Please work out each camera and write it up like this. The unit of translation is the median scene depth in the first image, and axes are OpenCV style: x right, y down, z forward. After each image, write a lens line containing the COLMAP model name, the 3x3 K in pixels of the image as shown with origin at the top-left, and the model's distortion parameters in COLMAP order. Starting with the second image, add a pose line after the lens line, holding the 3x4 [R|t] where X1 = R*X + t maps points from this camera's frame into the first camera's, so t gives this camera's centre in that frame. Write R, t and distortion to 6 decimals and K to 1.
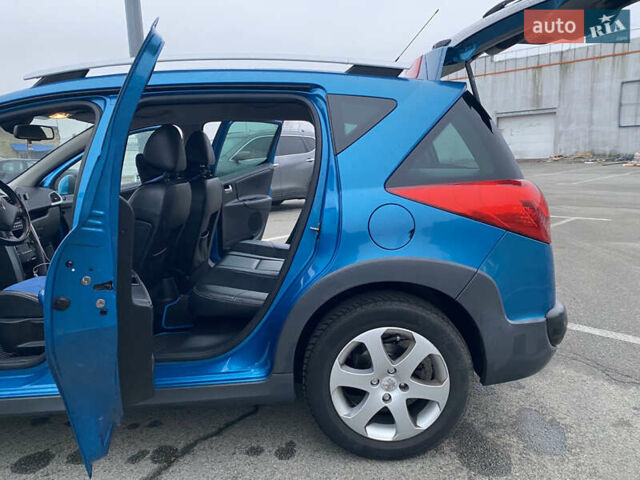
lens RADIAL K [[484.5, 0, 316.6], [0, 484.5, 237.8], [0, 0, 1]] dist [0.013180, -0.002967]
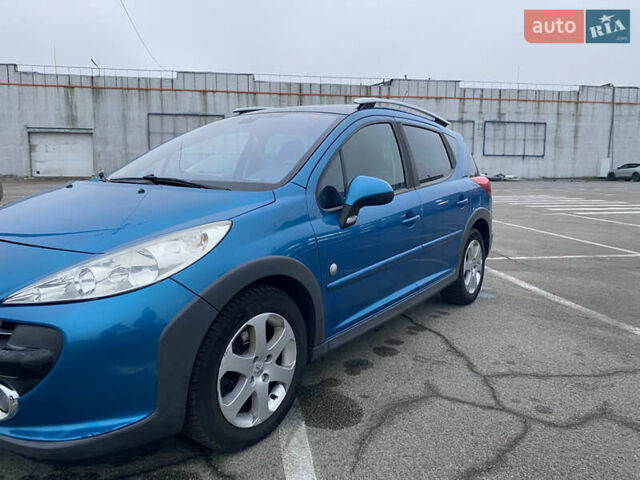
lens RADIAL K [[481.6, 0, 321.2], [0, 481.6, 235.8], [0, 0, 1]] dist [0.012627, -0.006944]
pose [[0.581254, -0.072789, 0.810460, -1.820393], [0.107391, 0.994141, 0.012266, 0.054124], [-0.806605, 0.079907, 0.585665, 0.227830]]
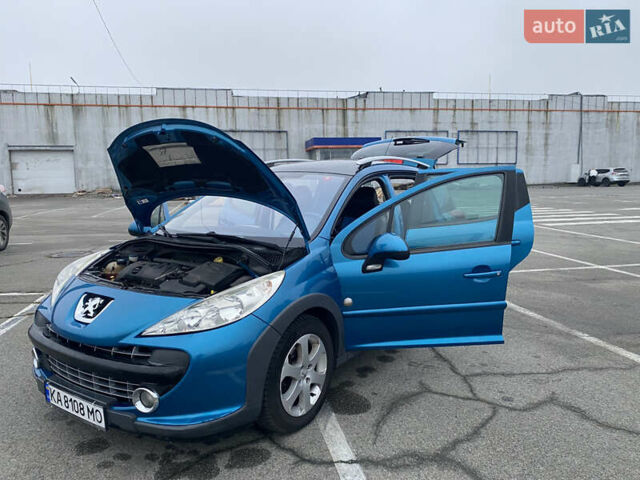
lens RADIAL K [[477.9, 0, 309.9], [0, 477.9, 243.2], [0, 0, 1]] dist [0.029185, -0.034057]
pose [[0.561756, -0.084494, 0.822977, -2.185226], [0.130544, 0.991361, 0.012673, -0.059313], [-0.816938, 0.100316, 0.567934, 0.104298]]
